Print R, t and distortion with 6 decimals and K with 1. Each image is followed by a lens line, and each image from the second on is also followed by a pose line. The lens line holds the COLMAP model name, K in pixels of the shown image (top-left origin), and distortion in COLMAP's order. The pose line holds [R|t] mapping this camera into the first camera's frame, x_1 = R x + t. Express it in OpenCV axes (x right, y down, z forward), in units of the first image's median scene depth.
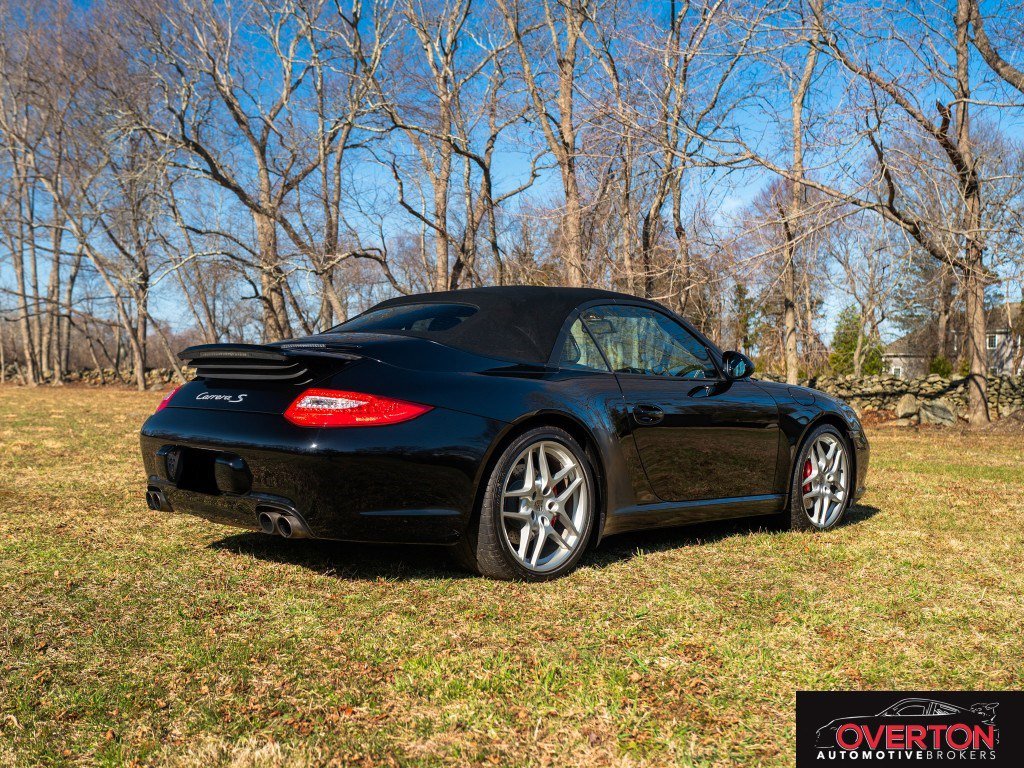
lens RADIAL K [[1162.2, 0, 514.1], [0, 1162.2, 423.8], [0, 0, 1]] dist [-0.016239, -0.019293]
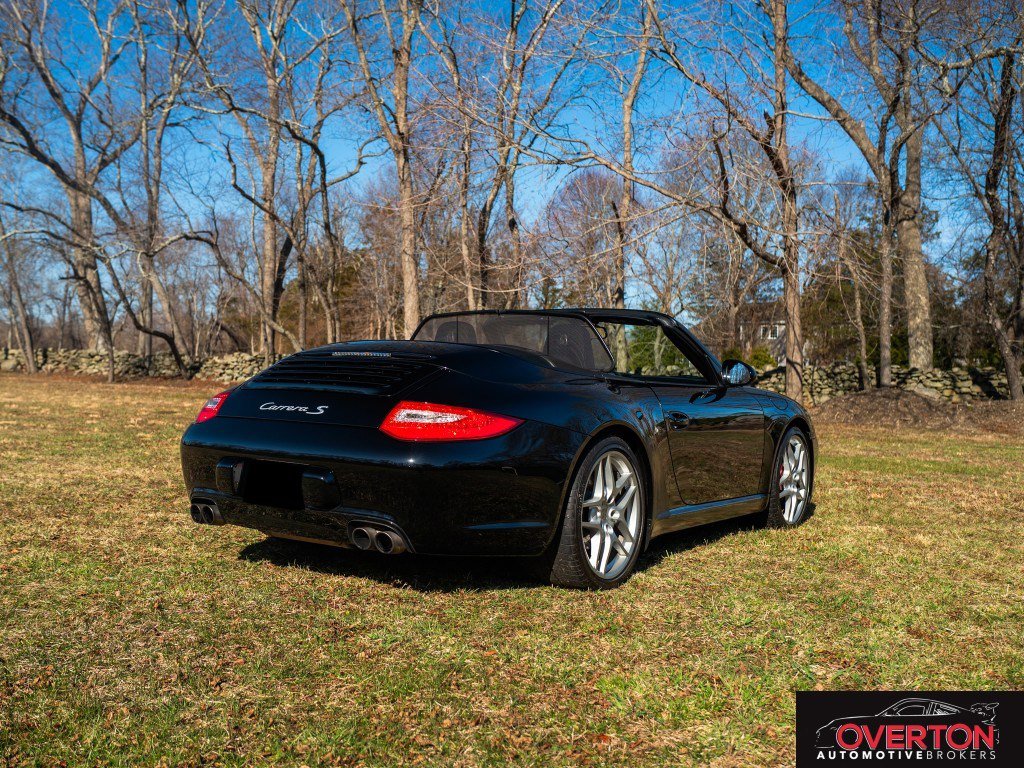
lens RADIAL K [[1147.0, 0, 512.0], [0, 1147.0, 384.0], [0, 0, 1]] dist [-0.003375, -0.110397]
pose [[0.982318, 0.006424, 0.187107, -0.052813], [-0.003002, 0.999823, -0.018563, -0.005436], [-0.187193, 0.017673, 0.982164, 0.003817]]
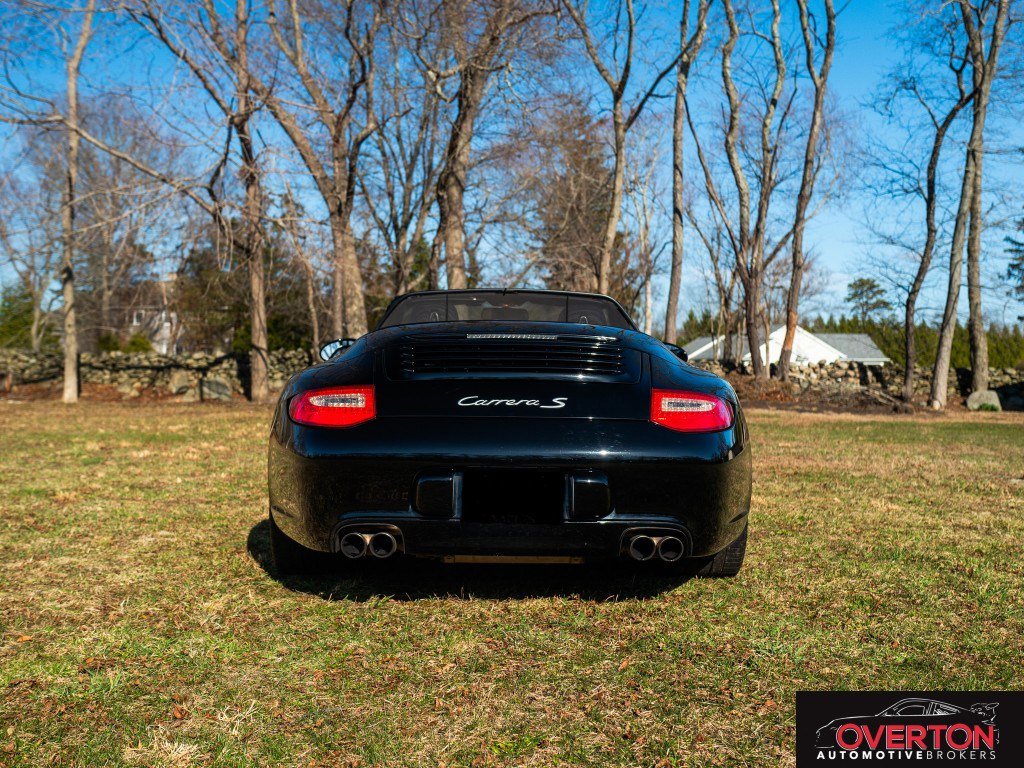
lens RADIAL K [[1108.2, 0, 568.9], [0, 1108.2, 382.9], [0, 0, 1]] dist [-0.014372, -0.011468]
pose [[0.663296, -0.019191, 0.748111, -0.170589], [0.026544, 0.999645, 0.002110, -0.007791], [-0.747886, 0.018458, 0.663570, 0.093767]]
